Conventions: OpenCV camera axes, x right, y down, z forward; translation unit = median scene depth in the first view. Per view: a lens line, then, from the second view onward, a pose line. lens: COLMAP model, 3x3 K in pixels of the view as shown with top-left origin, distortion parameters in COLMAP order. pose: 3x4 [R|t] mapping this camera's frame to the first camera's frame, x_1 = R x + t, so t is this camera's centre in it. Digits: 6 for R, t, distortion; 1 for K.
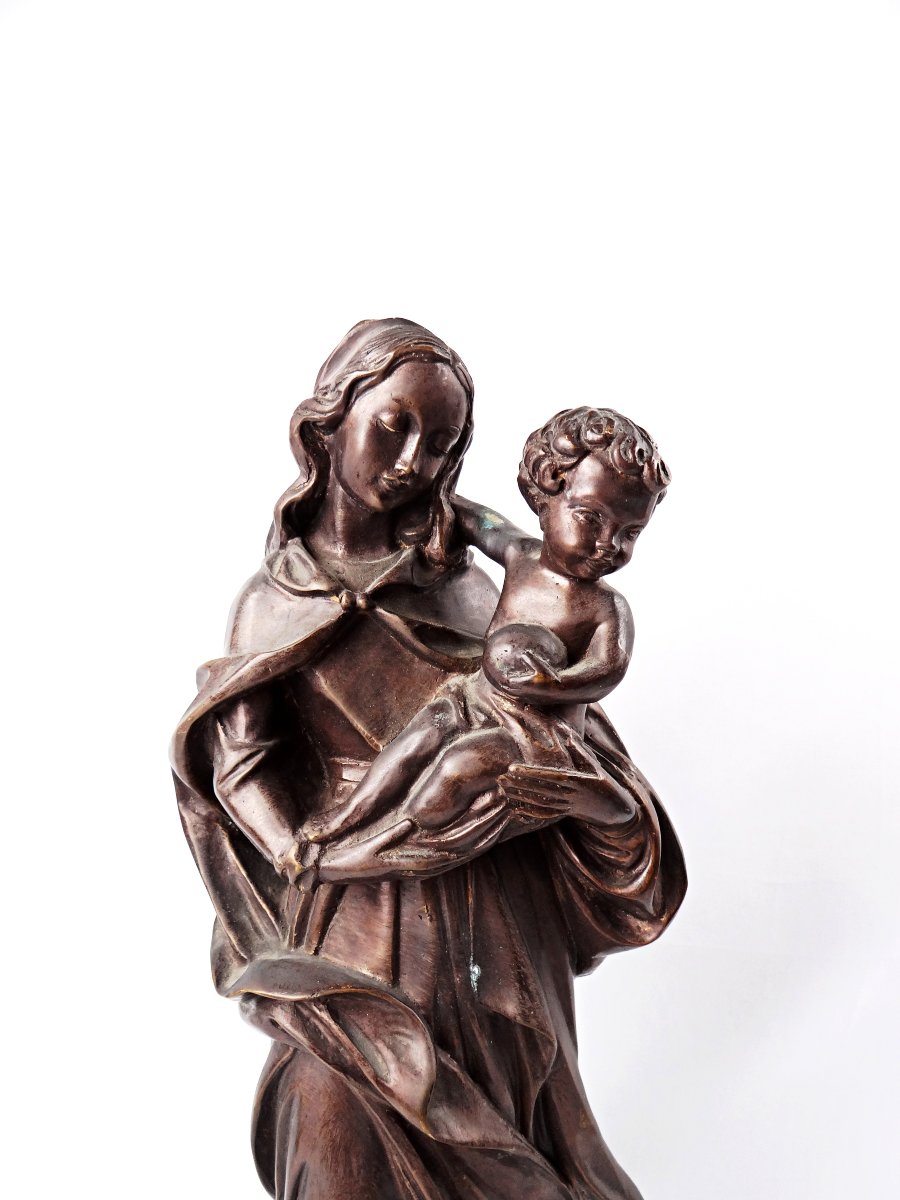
lens RADIAL K [[934.9, 0, 454.3], [0, 934.9, 599.4], [0, 0, 1]] dist [-0.018217, -0.003600]
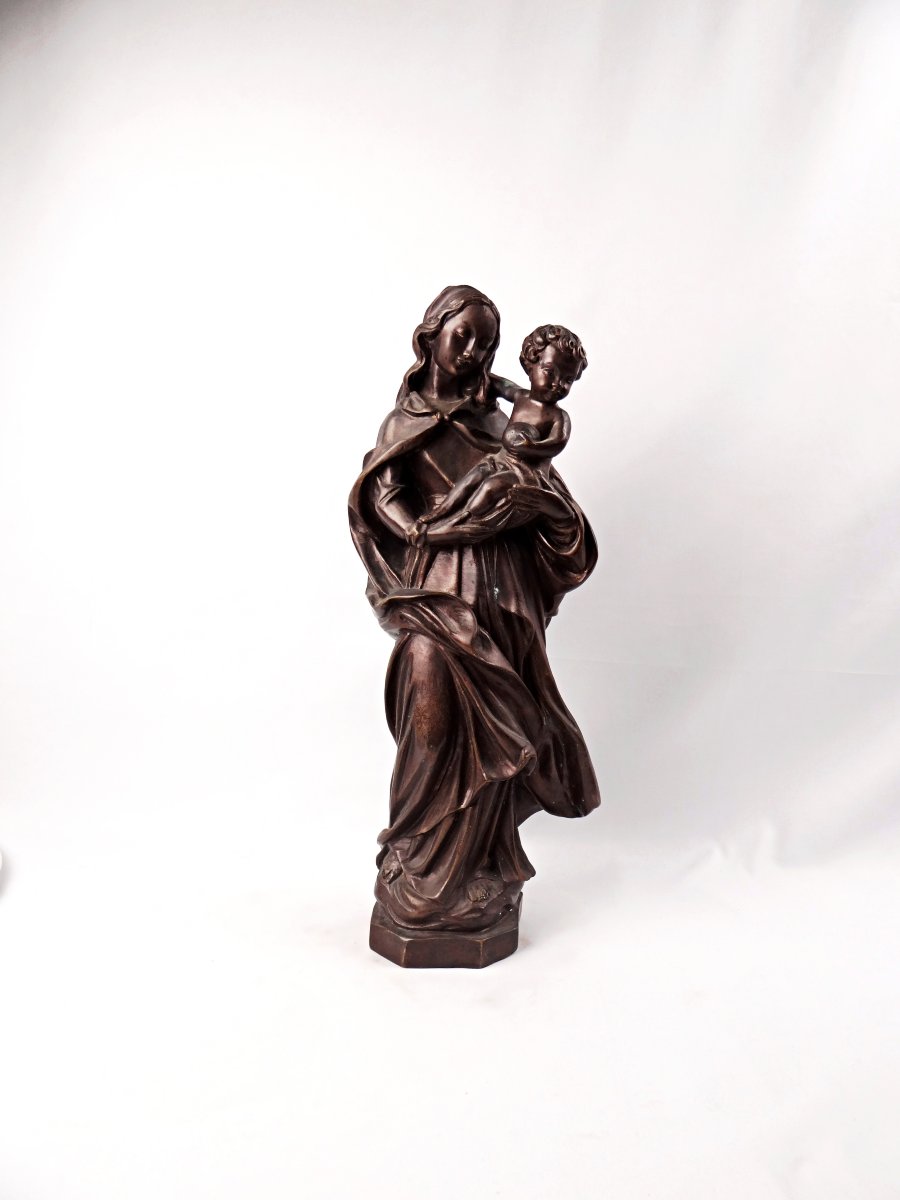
lens RADIAL K [[934.9, 0, 449.1], [0, 934.9, 600.9], [0, 0, 1]] dist [-0.018217, -0.003600]
pose [[0.999259, 0.017067, -0.034503, -0.011909], [-0.016300, 0.999617, 0.022379, 0.377287], [0.034872, -0.021800, 0.999154, -1.159670]]
